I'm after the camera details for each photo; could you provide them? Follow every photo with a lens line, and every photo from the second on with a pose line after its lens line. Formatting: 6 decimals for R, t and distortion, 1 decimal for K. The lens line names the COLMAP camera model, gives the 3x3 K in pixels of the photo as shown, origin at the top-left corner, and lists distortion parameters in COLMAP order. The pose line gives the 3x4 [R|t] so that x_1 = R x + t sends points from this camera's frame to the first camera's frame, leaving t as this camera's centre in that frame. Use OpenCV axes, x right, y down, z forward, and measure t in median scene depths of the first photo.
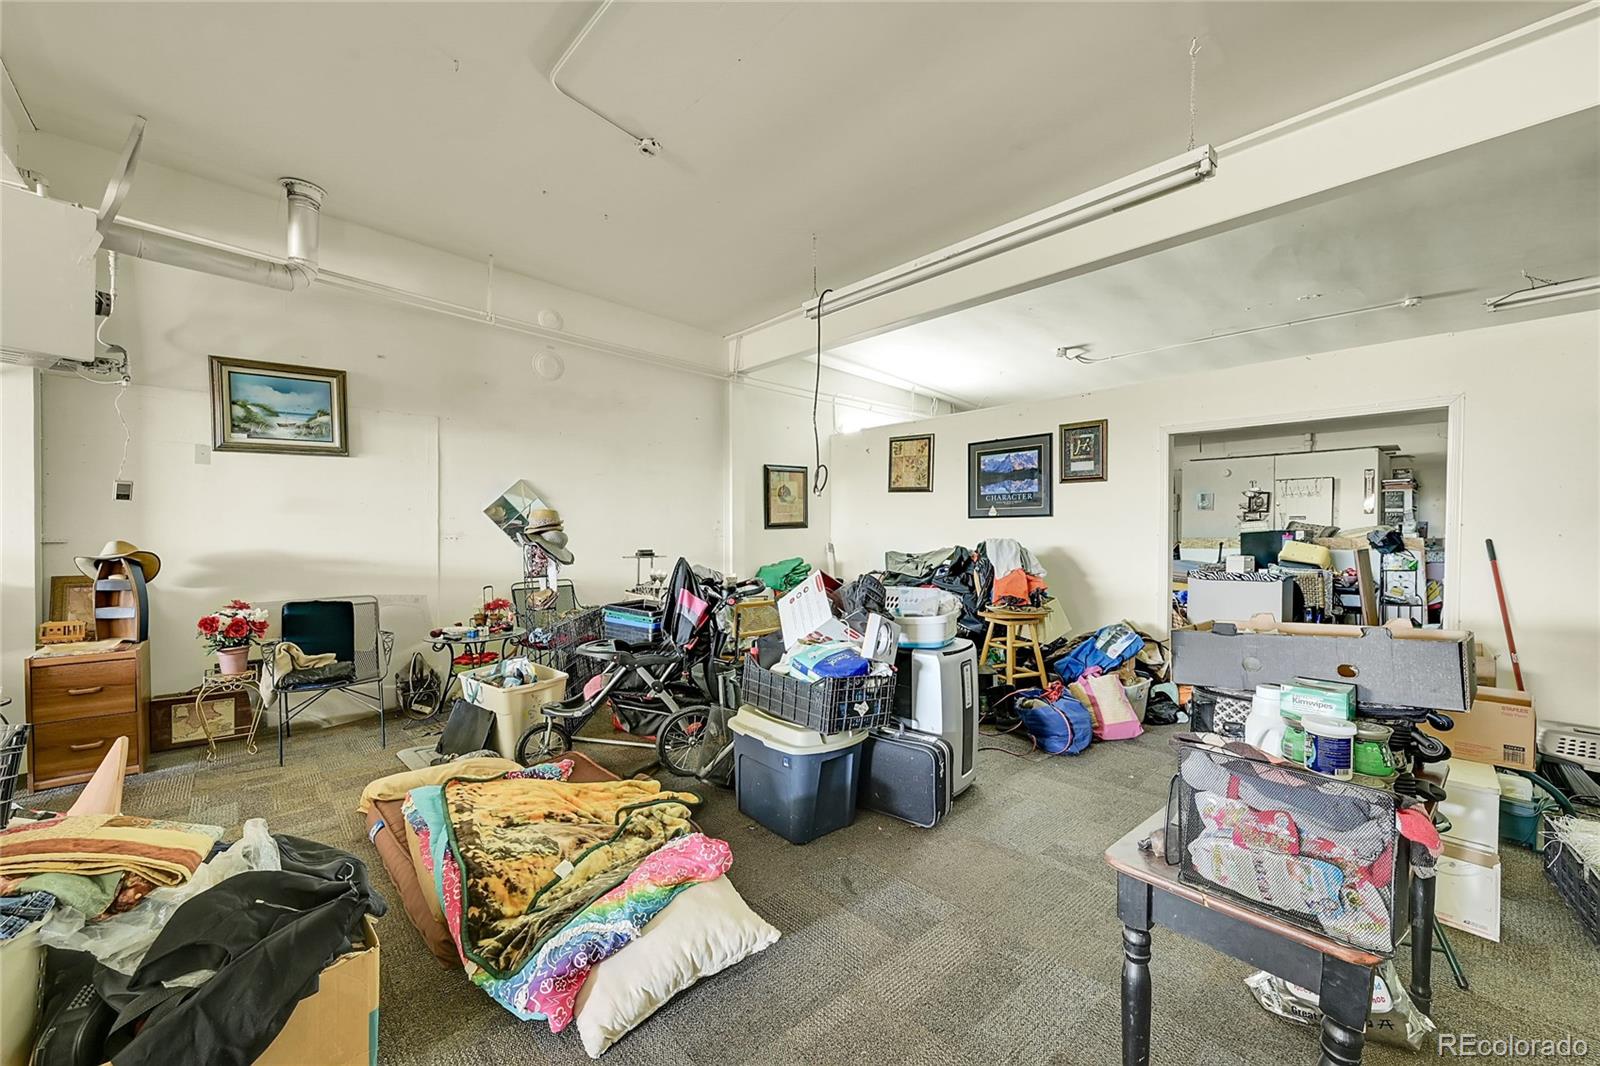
lens RADIAL K [[635.9, 0, 807.4], [0, 635.9, 534.3], [0, 0, 1]] dist [-0.003748, -0.000260]
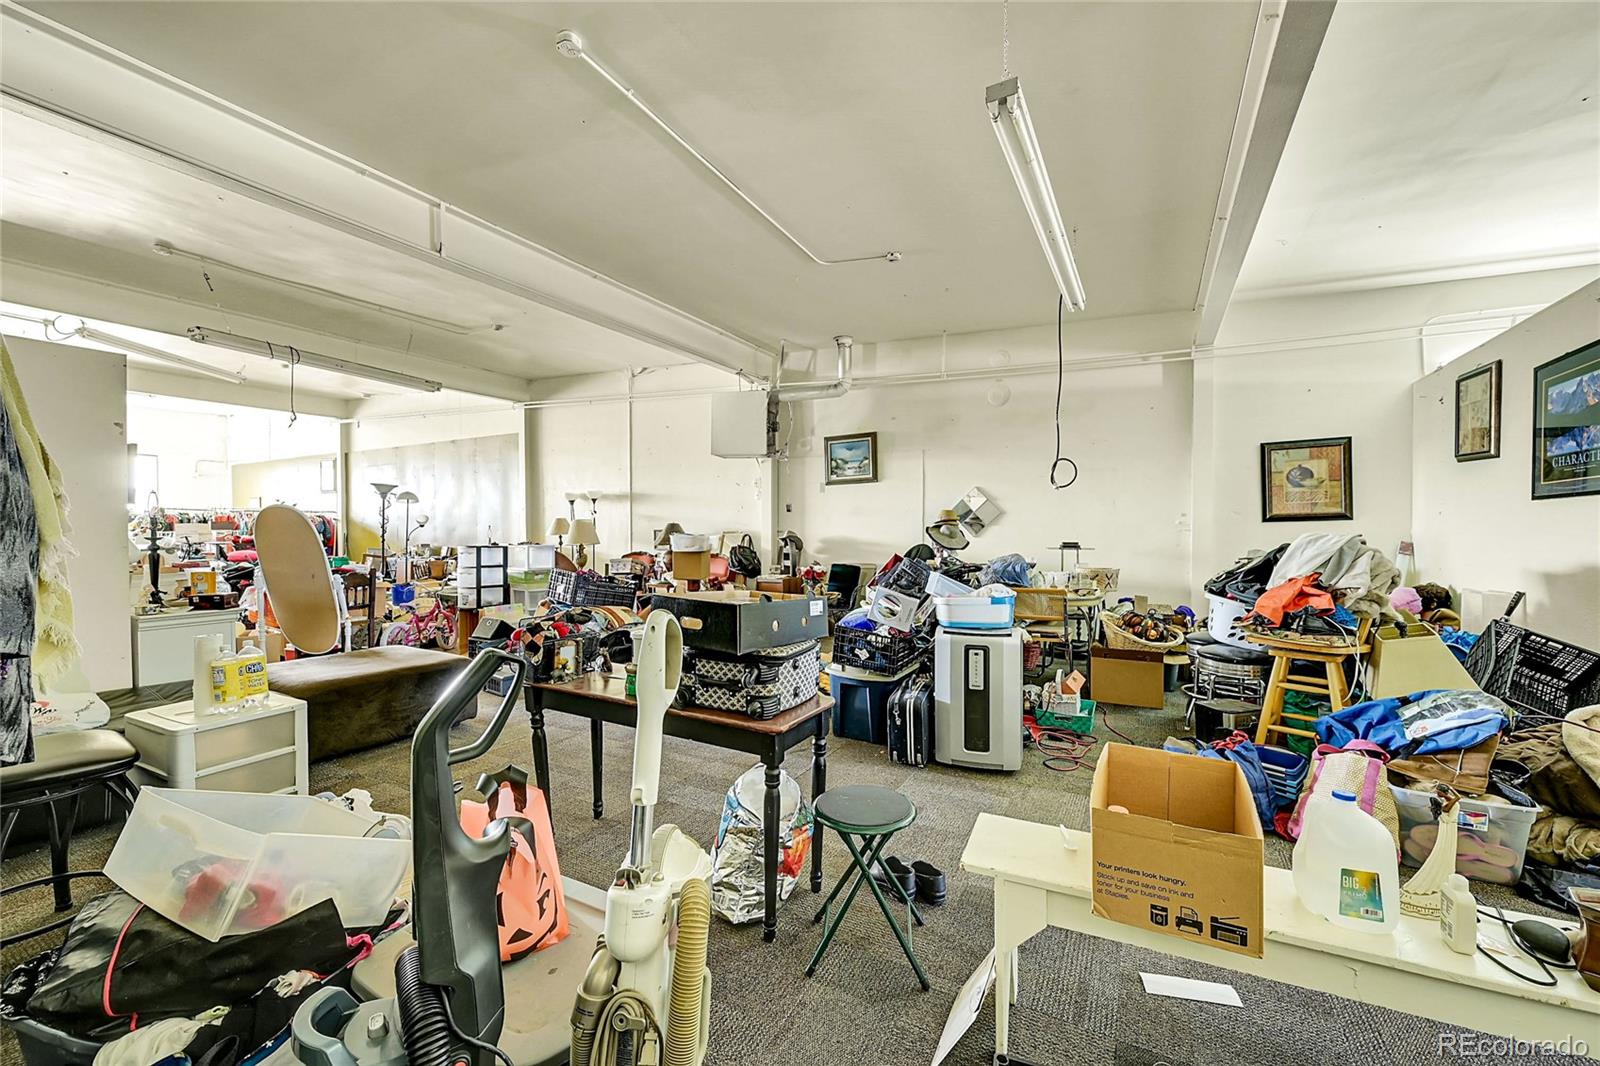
lens RADIAL K [[635.9, 0, 801.0], [0, 635.9, 535.9], [0, 0, 1]] dist [-0.003748, -0.000260]
pose [[0.310716, 0.010371, -0.950446, 0.849700], [-0.003400, 0.999946, 0.009799, 0.005650], [0.950497, 0.000186, 0.310734, 0.289026]]
